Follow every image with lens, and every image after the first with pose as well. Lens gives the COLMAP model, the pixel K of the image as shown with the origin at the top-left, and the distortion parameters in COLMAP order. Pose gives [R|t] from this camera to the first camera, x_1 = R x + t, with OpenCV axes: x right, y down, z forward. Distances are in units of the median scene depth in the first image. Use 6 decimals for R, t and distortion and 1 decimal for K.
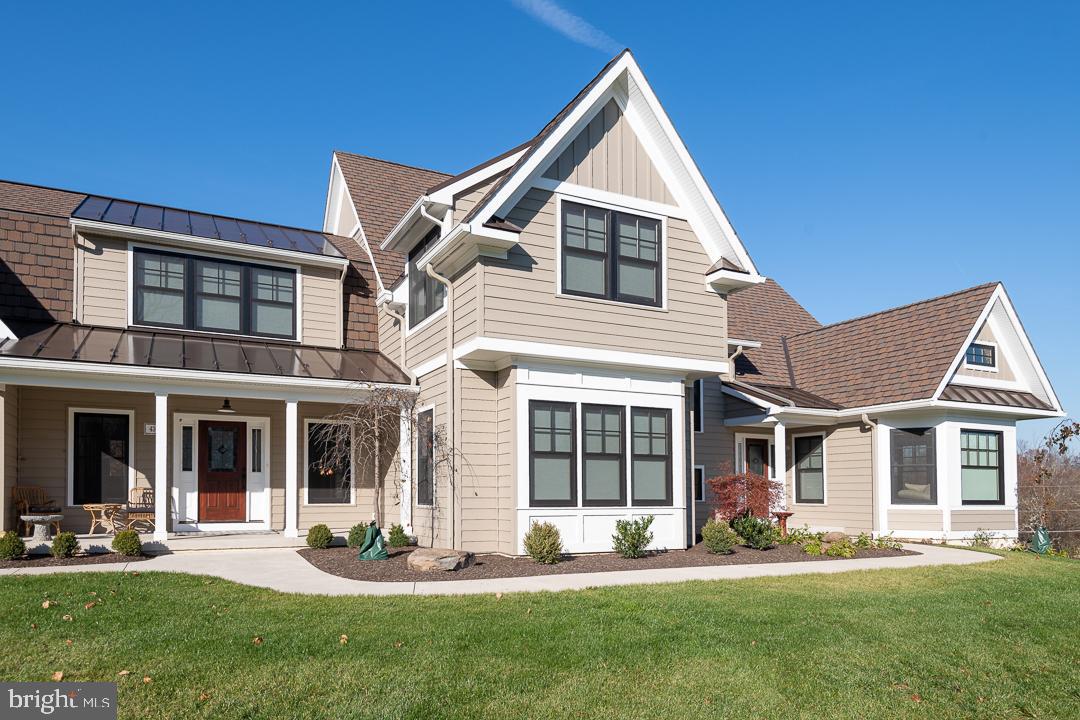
lens RADIAL K [[697.9, 0, 490.5], [0, 697.9, 472.3], [0, 0, 1]] dist [0.003536, 0.004281]
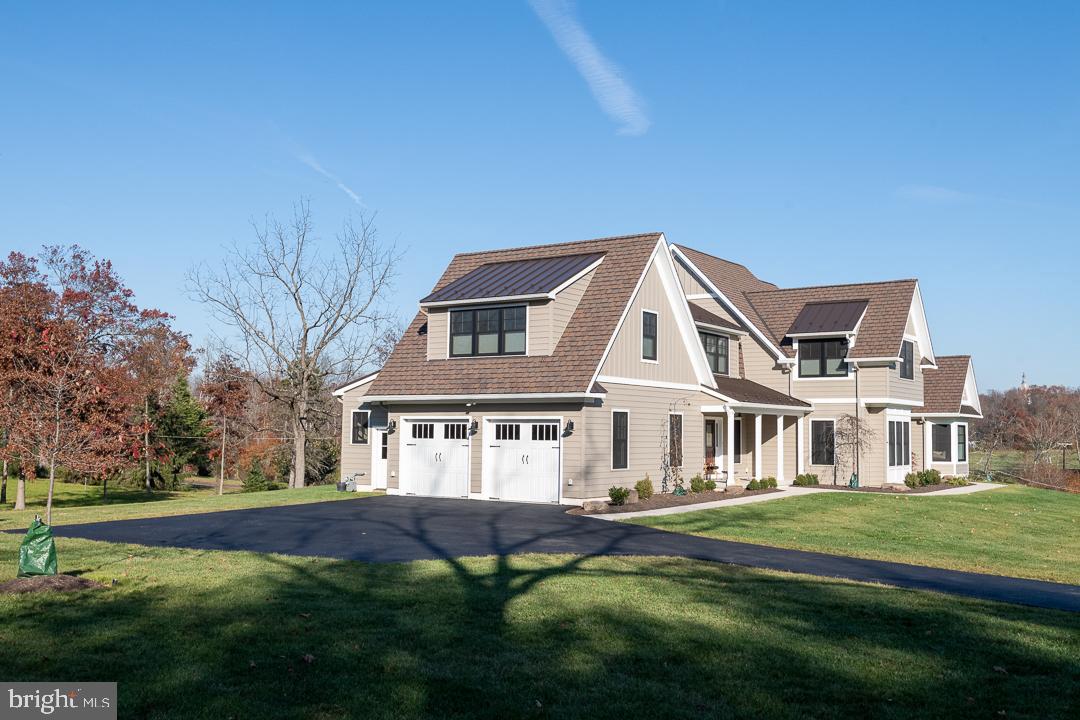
lens RADIAL K [[1010.5, 0, 544.4], [0, 1010.5, 363.2], [0, 0, 1]] dist [-0.018047, 0.000000]
pose [[0.872315, 0.041724, 0.487162, -2.320467], [-0.020958, 0.998627, -0.048004, -0.094718], [-0.488496, 0.031665, 0.871992, -1.268070]]
